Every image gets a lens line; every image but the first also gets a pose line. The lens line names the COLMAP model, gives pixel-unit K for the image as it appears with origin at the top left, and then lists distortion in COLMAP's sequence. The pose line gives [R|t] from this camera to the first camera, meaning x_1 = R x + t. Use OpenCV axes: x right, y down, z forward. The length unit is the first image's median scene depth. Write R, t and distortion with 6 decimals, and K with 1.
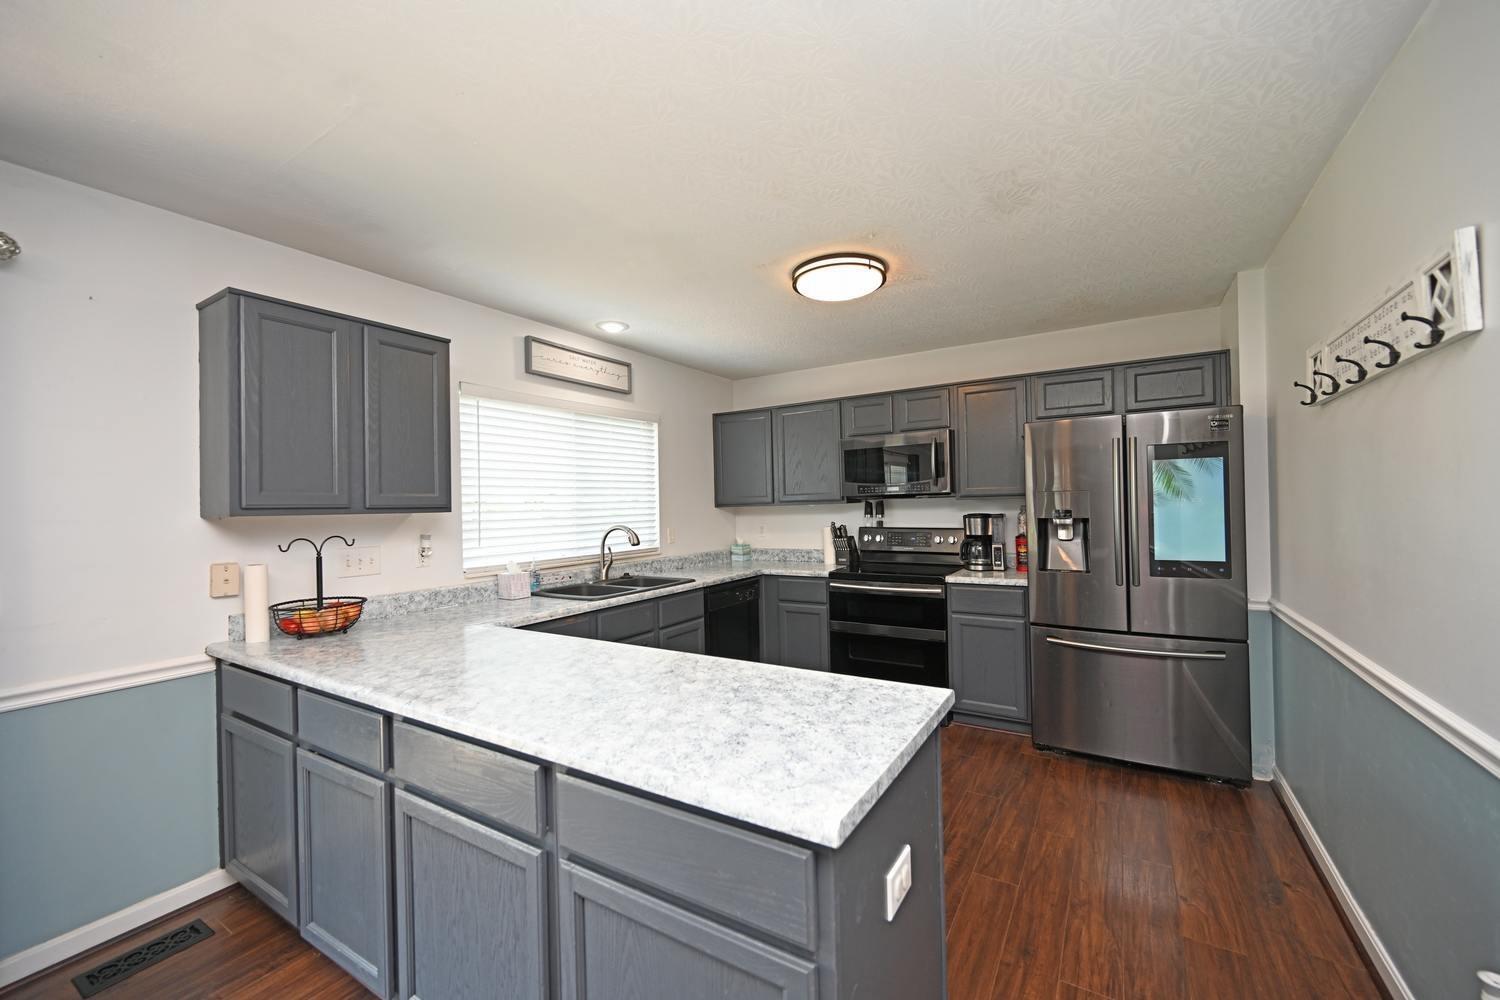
lens RADIAL K [[592.7, 0, 740.0], [0, 592.7, 499.6], [0, 0, 1]] dist [0.009610, 0.000652]
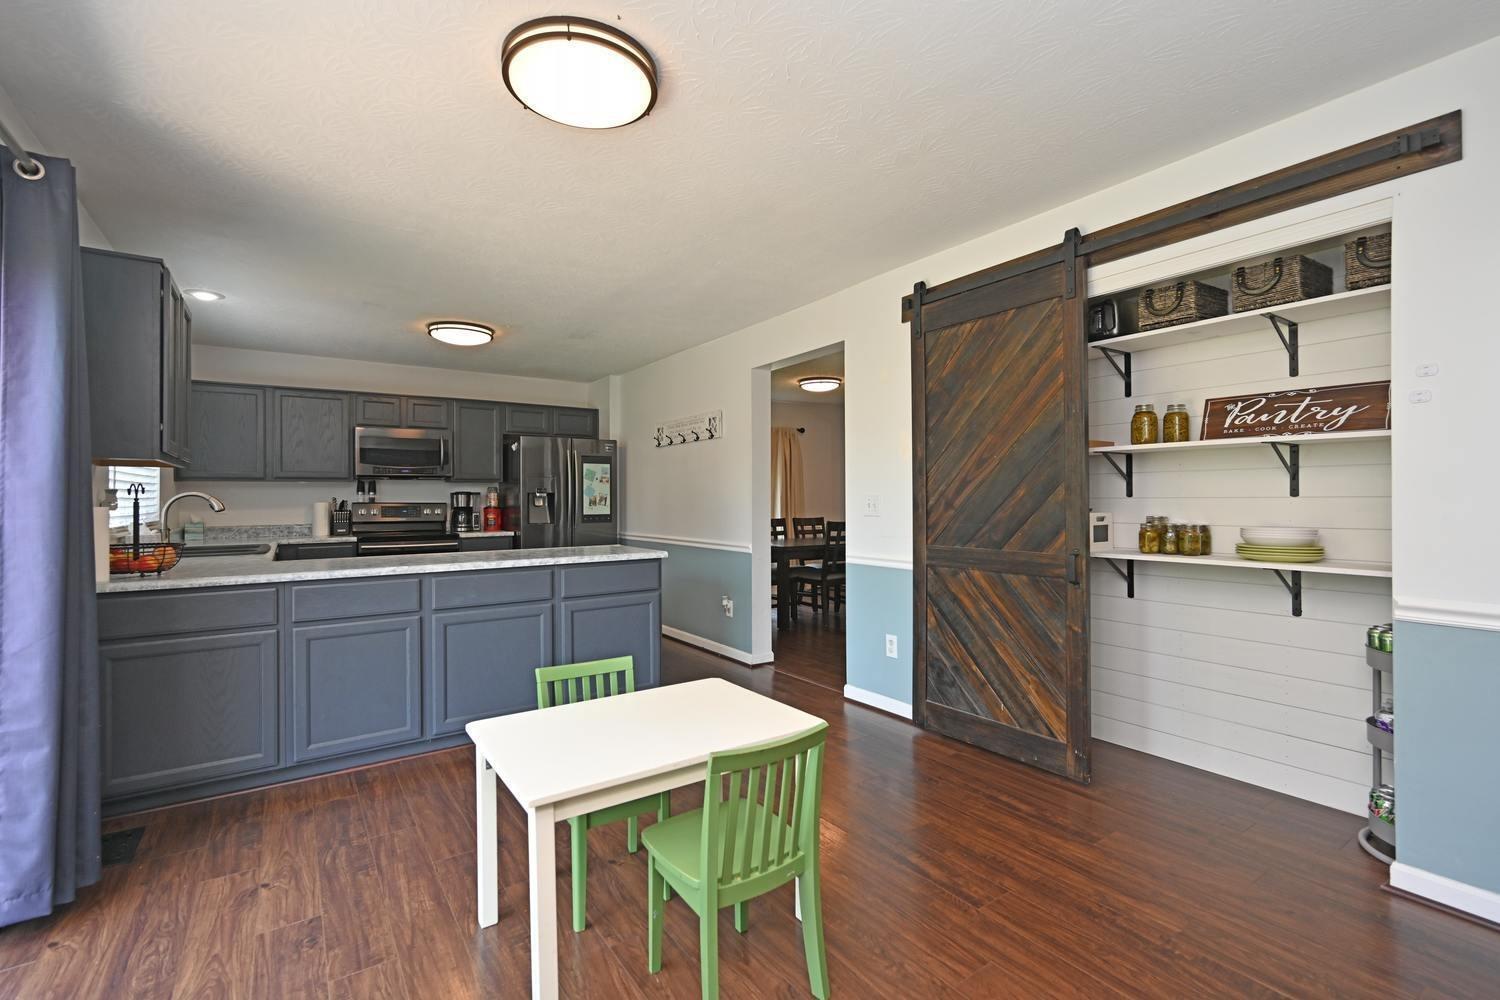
lens RADIAL K [[674.3, 0, 754.8], [0, 674.3, 498.6], [0, 0, 1]] dist [0.001279, -0.000003]
pose [[0.386303, 0.019019, 0.922176, -0.815529], [-0.016185, 0.999773, -0.013839, 0.050981], [-0.922230, -0.009579, 0.386523, -0.262033]]
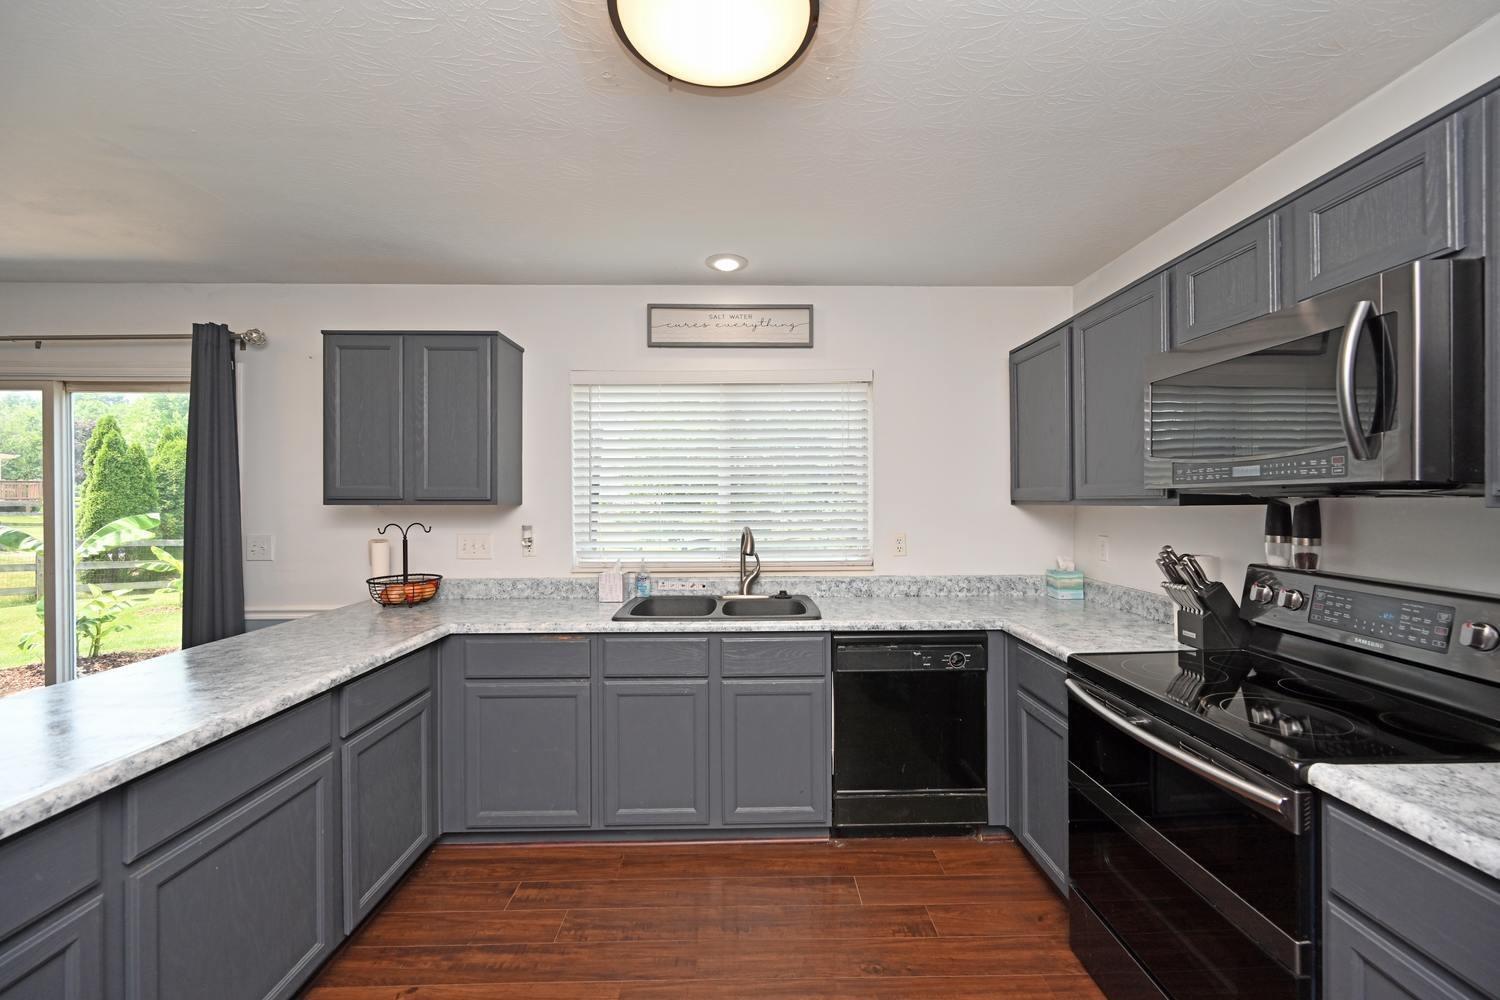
lens RADIAL K [[592.7, 0, 759.6], [0, 592.7, 503.8], [0, 0, 1]] dist [0.009610, 0.000652]
pose [[0.556137, 0.027019, -0.830651, 0.409109], [-0.001047, 0.999493, 0.031810, -0.008965], [0.831090, -0.016821, 0.555883, 0.565755]]
